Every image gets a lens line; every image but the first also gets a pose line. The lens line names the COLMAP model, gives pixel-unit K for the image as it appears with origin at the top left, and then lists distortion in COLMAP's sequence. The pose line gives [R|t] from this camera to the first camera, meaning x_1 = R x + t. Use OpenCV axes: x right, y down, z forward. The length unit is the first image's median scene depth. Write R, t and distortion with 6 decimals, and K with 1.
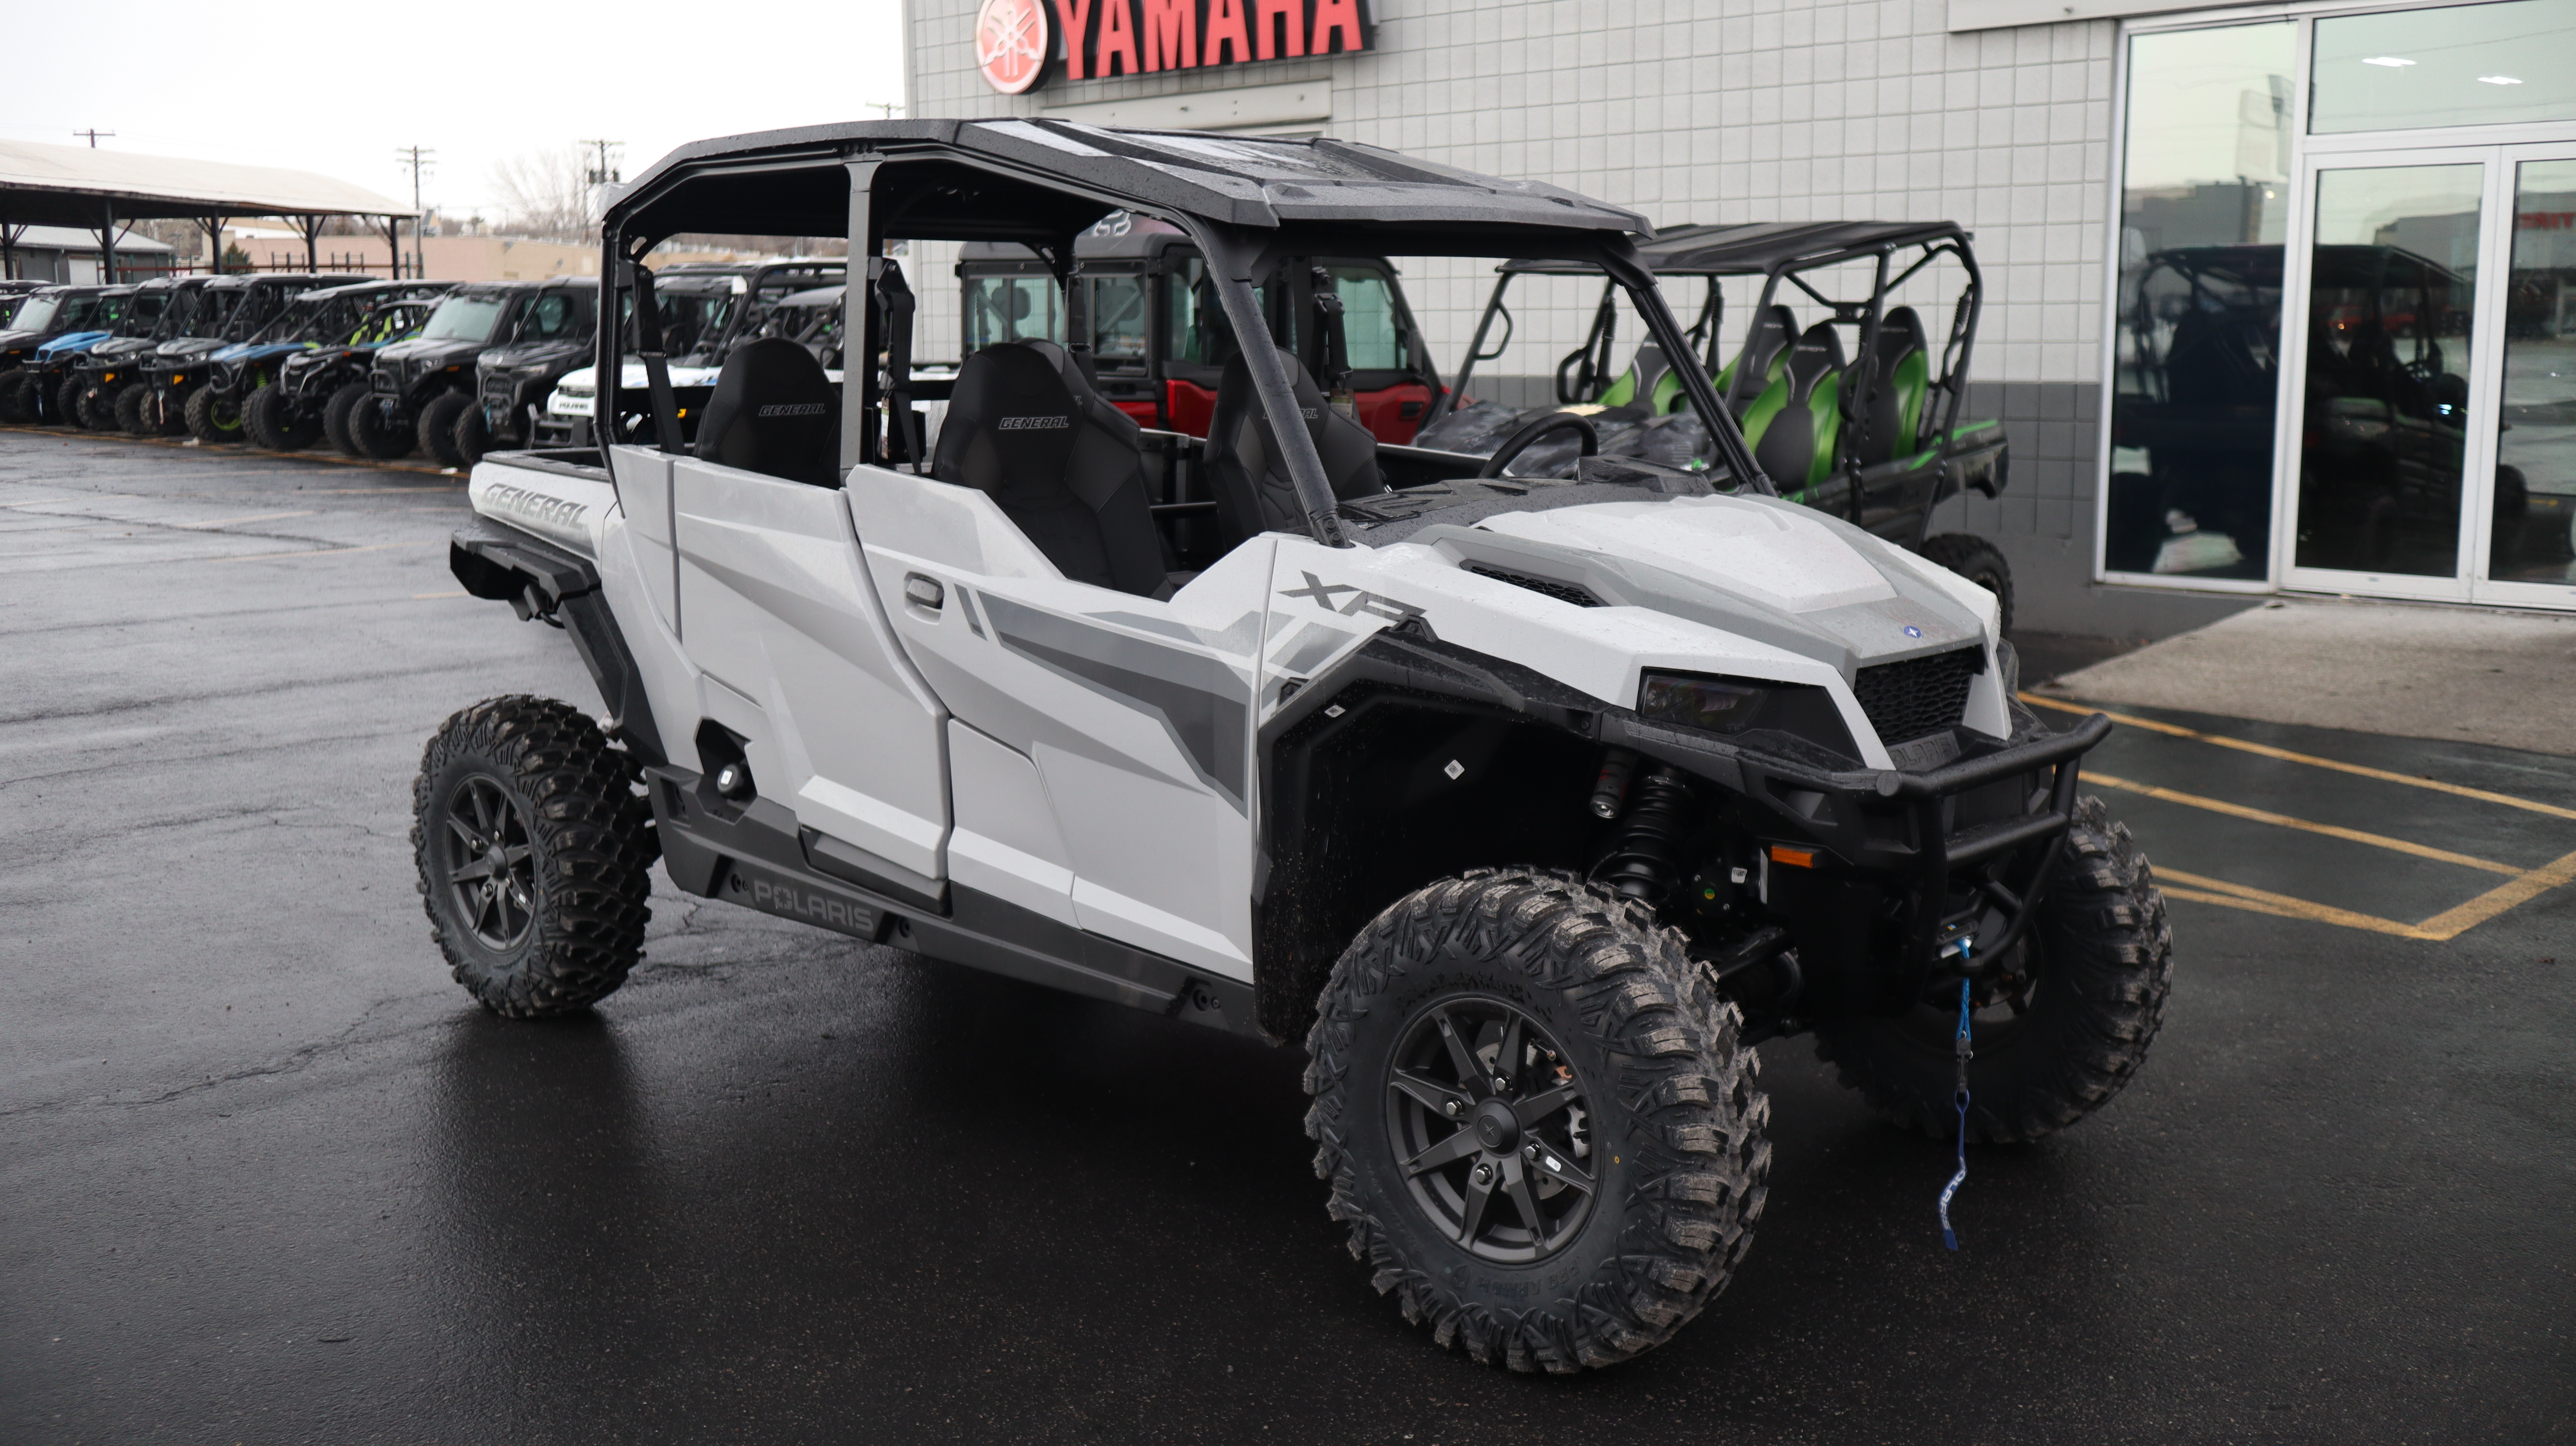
lens RADIAL K [[2498.0, 0, 1303.2], [0, 2498.0, 711.2], [0, 0, 1]] dist [0.004800, 0.002065]
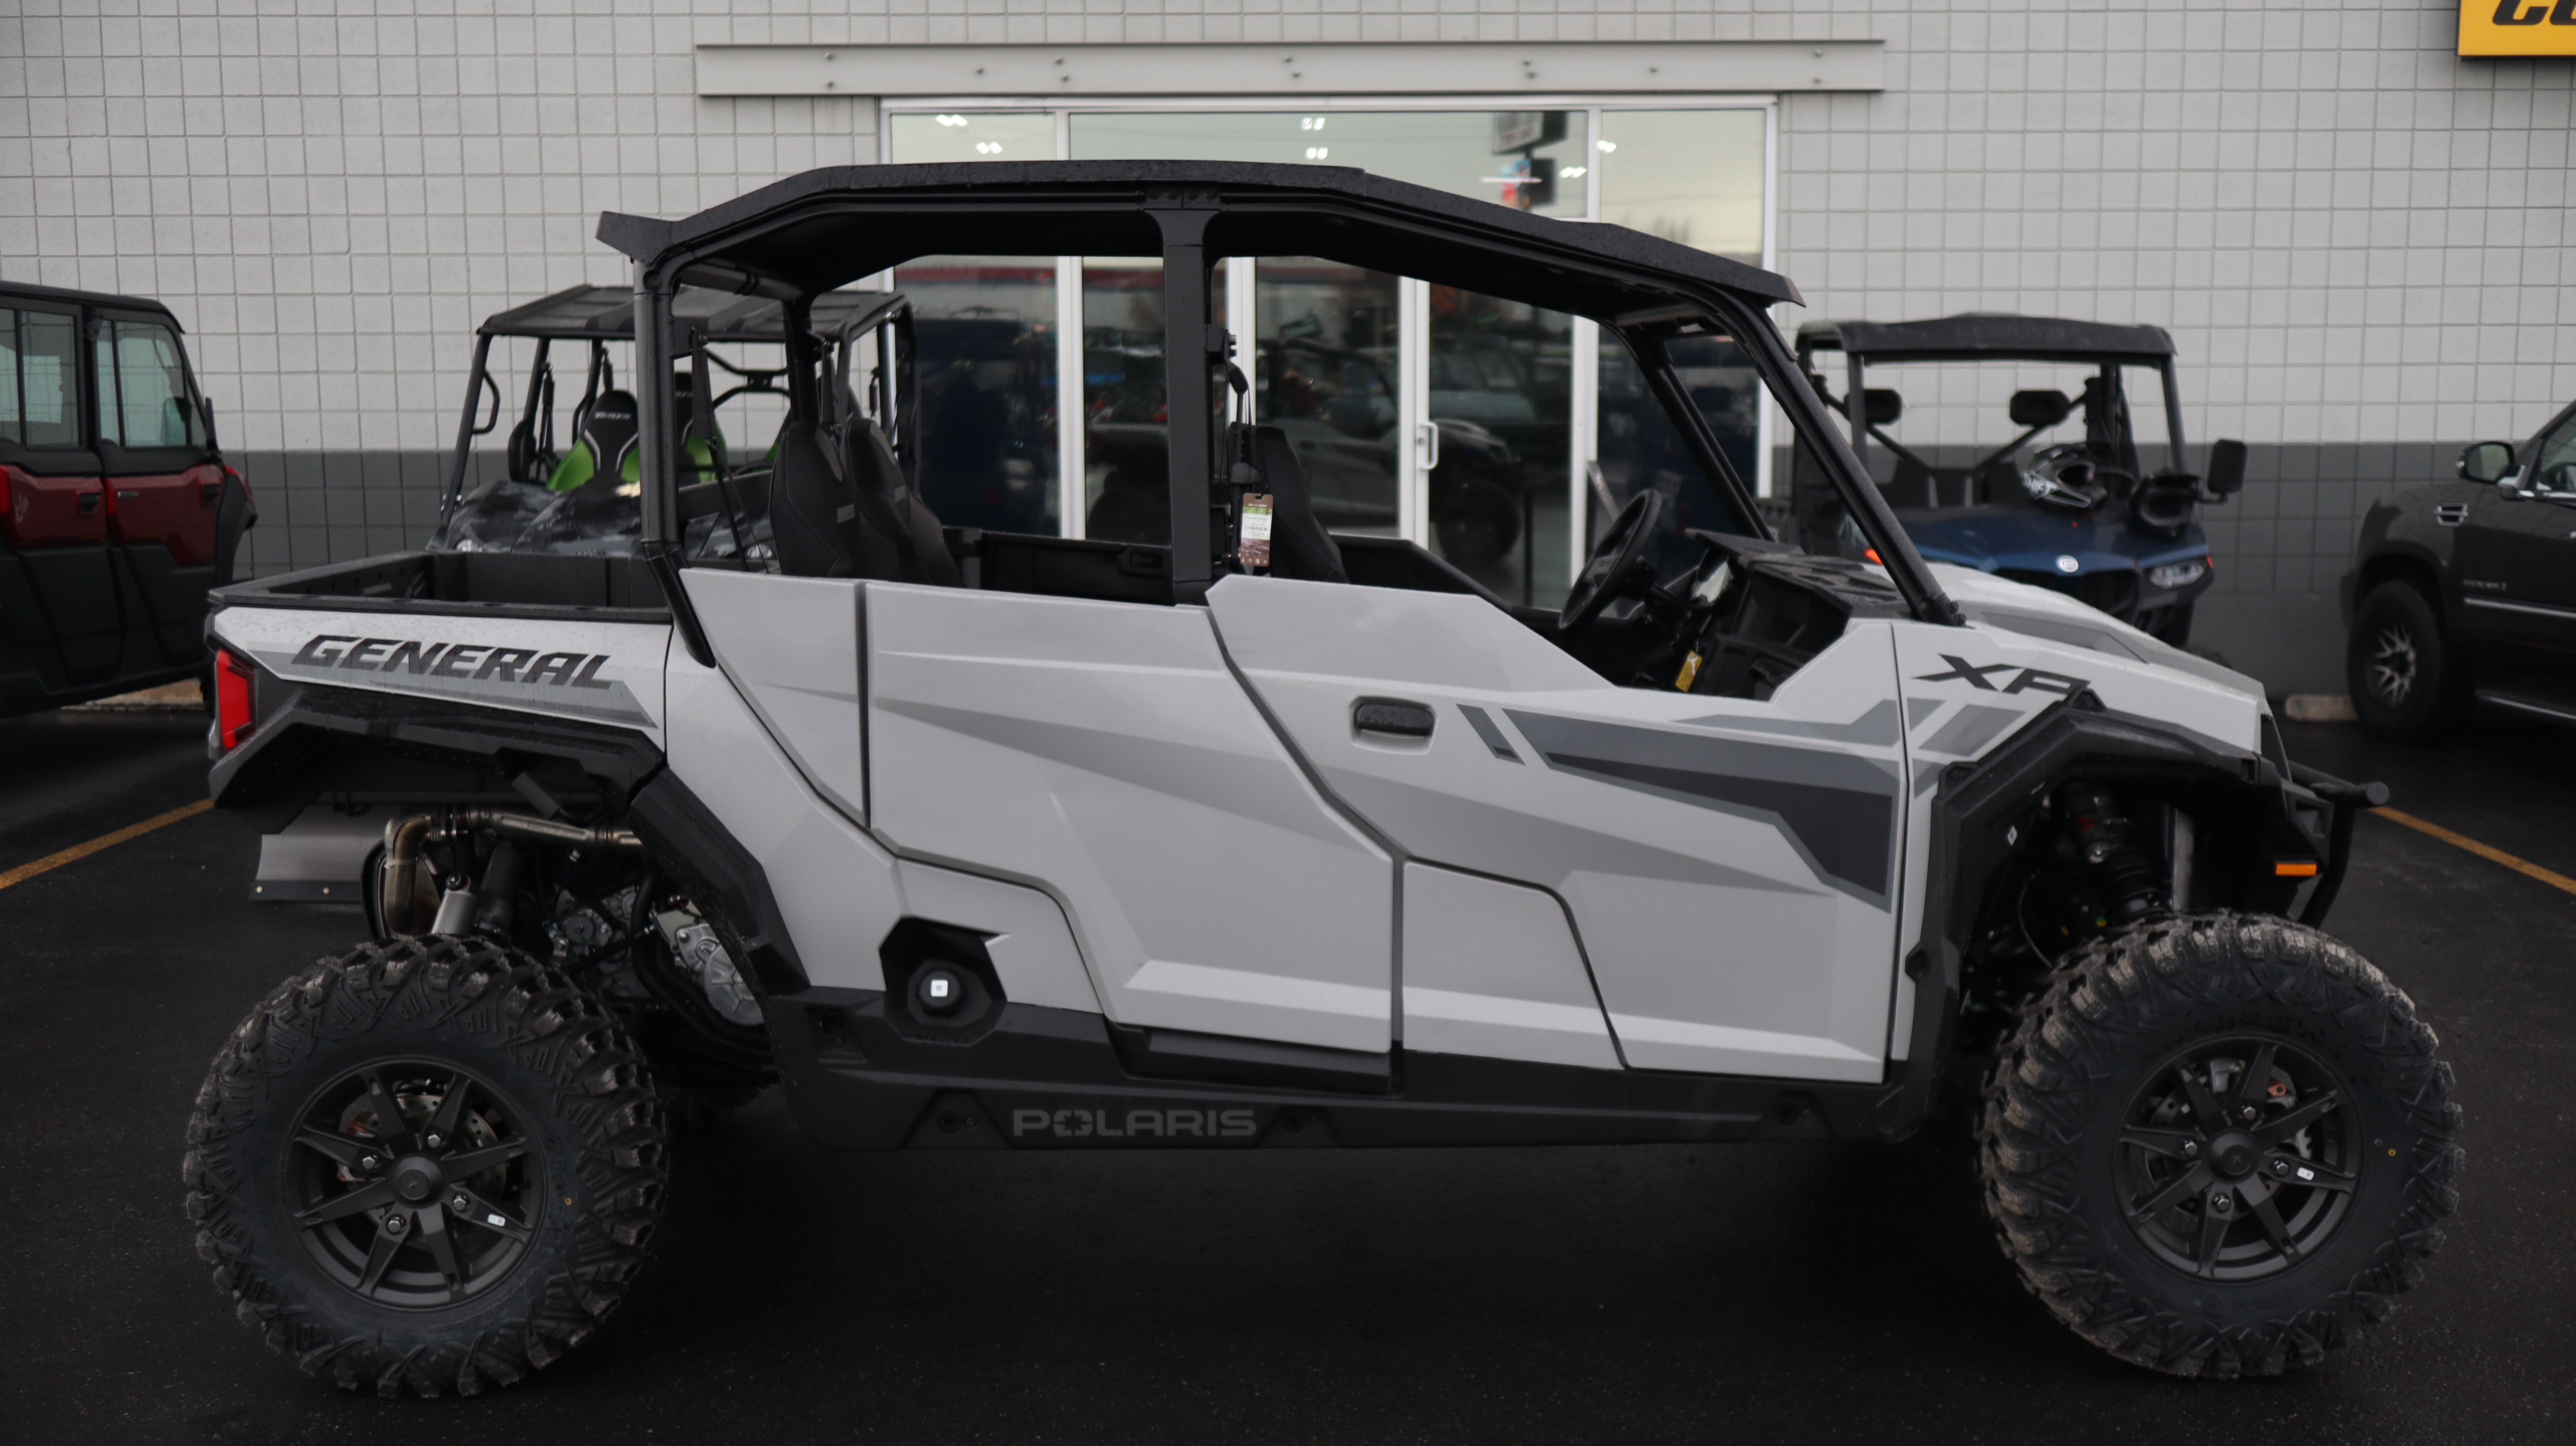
lens RADIAL K [[2498.0, 0, 1303.2], [0, 2498.0, 711.2], [0, 0, 1]] dist [0.004800, 0.002065]
pose [[0.716855, -0.088539, 0.691577, -0.685195], [0.105078, 0.994294, 0.018376, -0.061802], [-0.689258, 0.059497, 0.722069, 0.361732]]
